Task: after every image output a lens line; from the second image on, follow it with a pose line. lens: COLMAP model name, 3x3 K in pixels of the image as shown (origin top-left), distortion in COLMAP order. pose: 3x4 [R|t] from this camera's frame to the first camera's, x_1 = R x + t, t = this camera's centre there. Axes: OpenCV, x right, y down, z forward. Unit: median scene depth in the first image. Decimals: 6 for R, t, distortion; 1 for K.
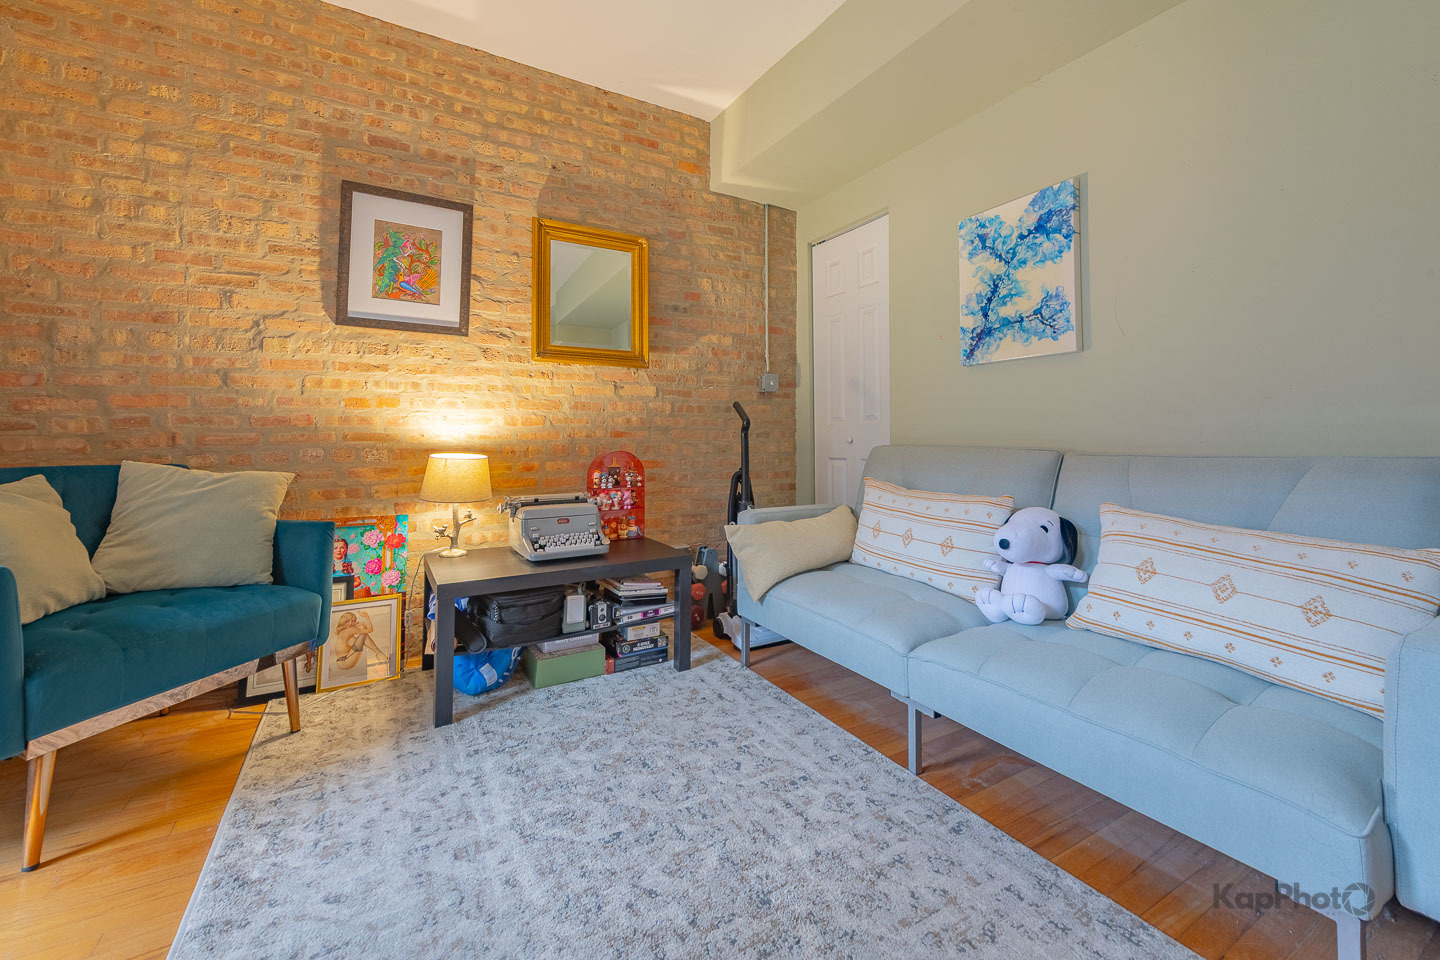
lens RADIAL K [[580.3, 0, 726.4], [0, 580.3, 415.4], [0, 0, 1]] dist [0.005383, -0.002349]
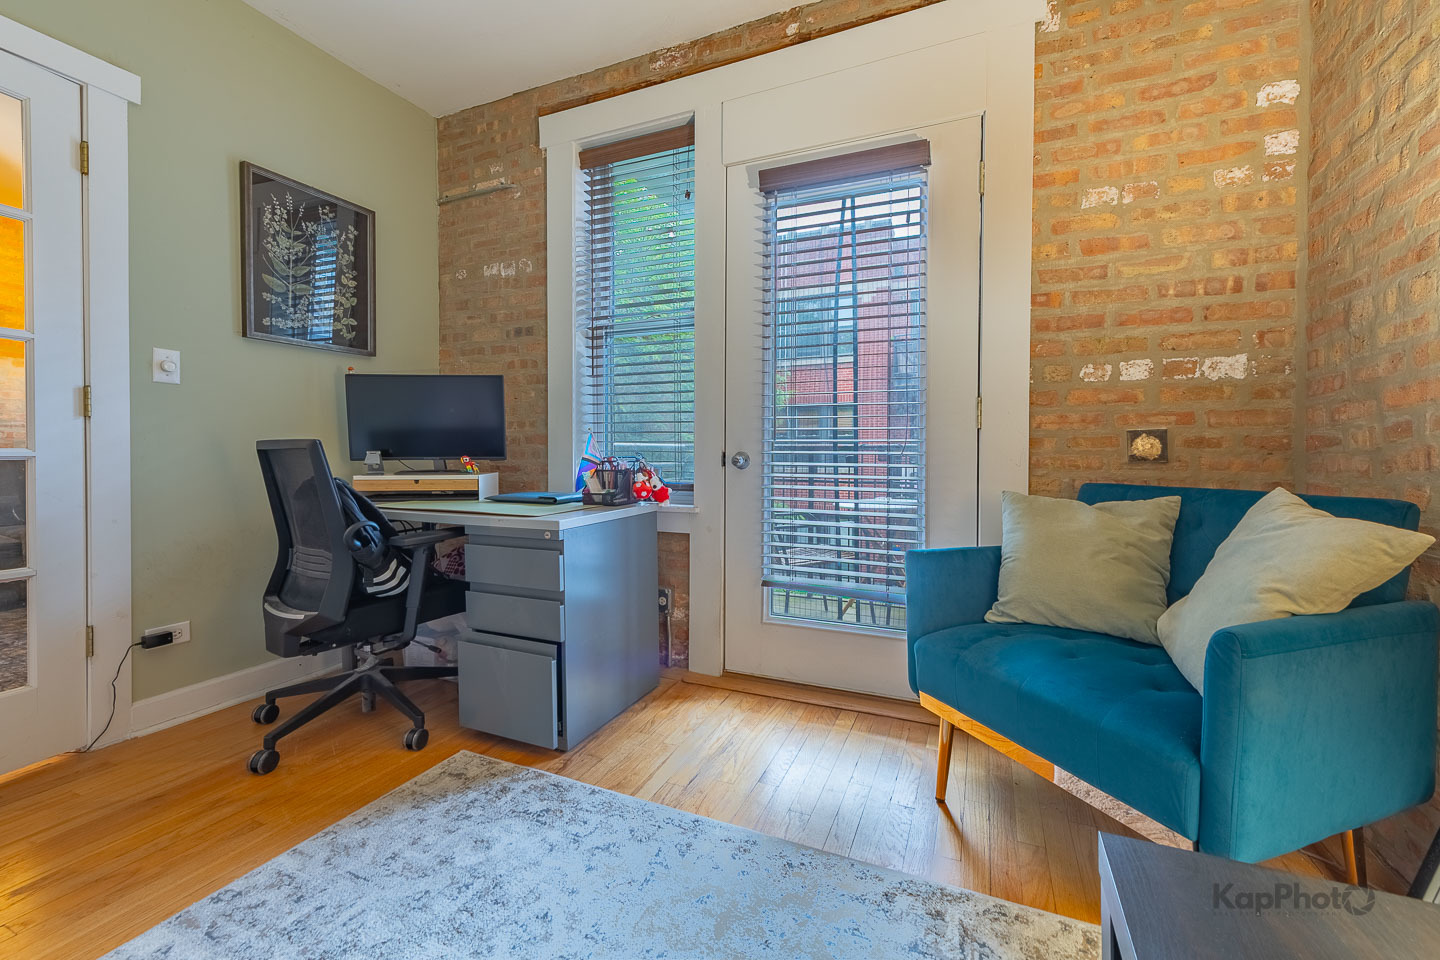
lens RADIAL K [[580.3, 0, 712.8], [0, 580.3, 466.2], [0, 0, 1]] dist [0.005383, -0.002349]
pose [[-0.809147, 0.008496, -0.587544, -0.044334], [0.023557, 0.999561, -0.017989, 0.039122], [0.587133, -0.028396, -0.808992, 0.948663]]
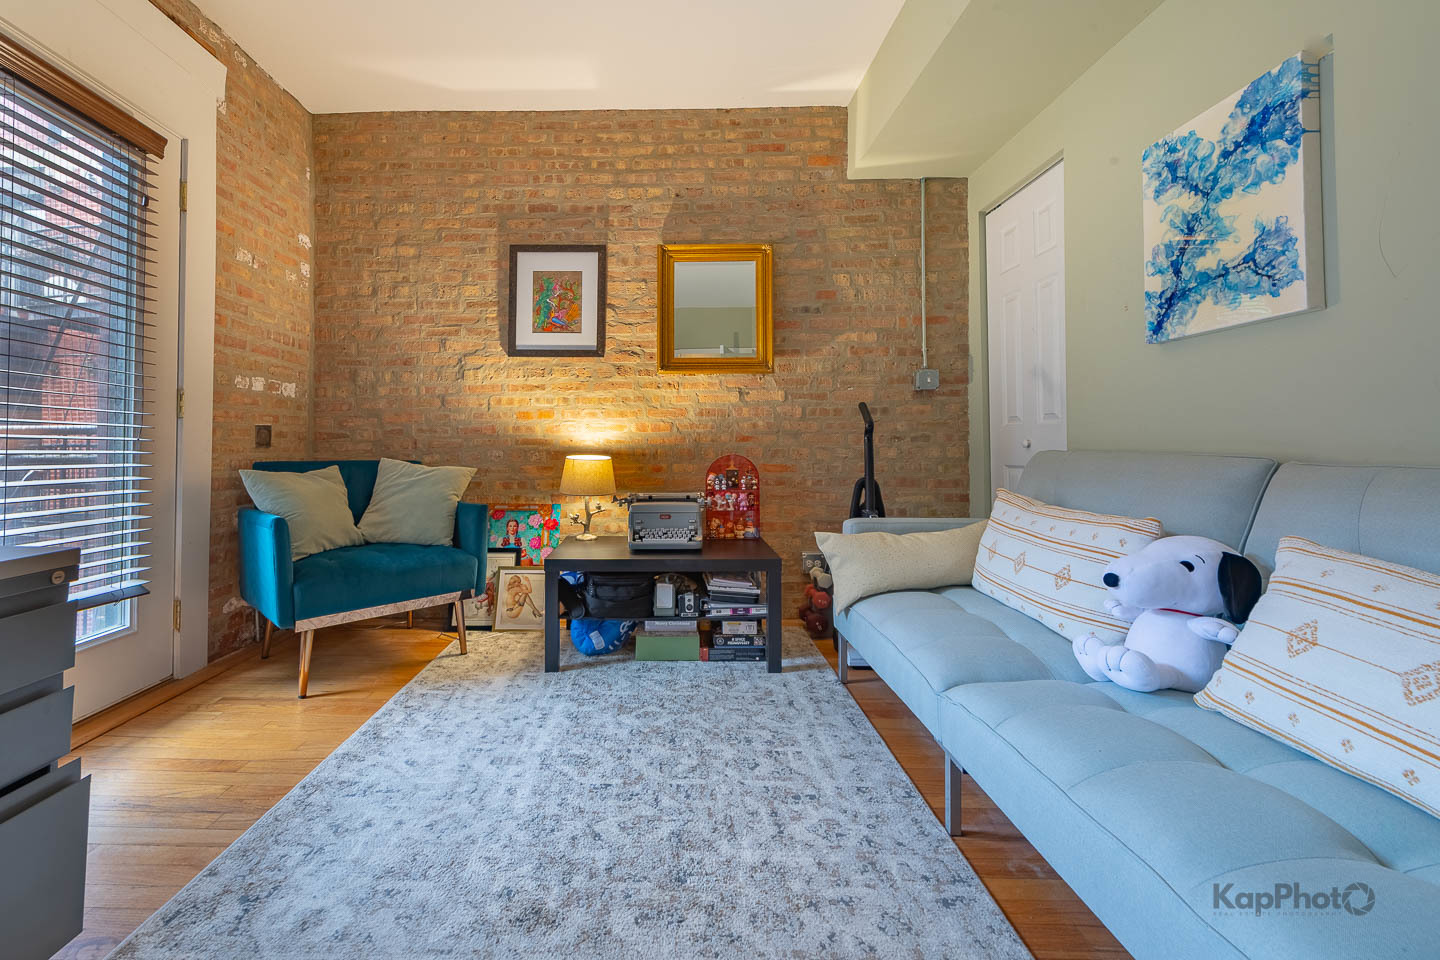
lens RADIAL K [[580.3, 0, 664.3], [0, 580.3, 428.8], [0, 0, 1]] dist [0.005383, -0.002349]
pose [[0.862378, -0.015013, -0.506042, 0.307847], [0.022279, 0.999717, 0.008307, 0.004461], [0.505774, -0.018437, 0.862469, 0.047328]]
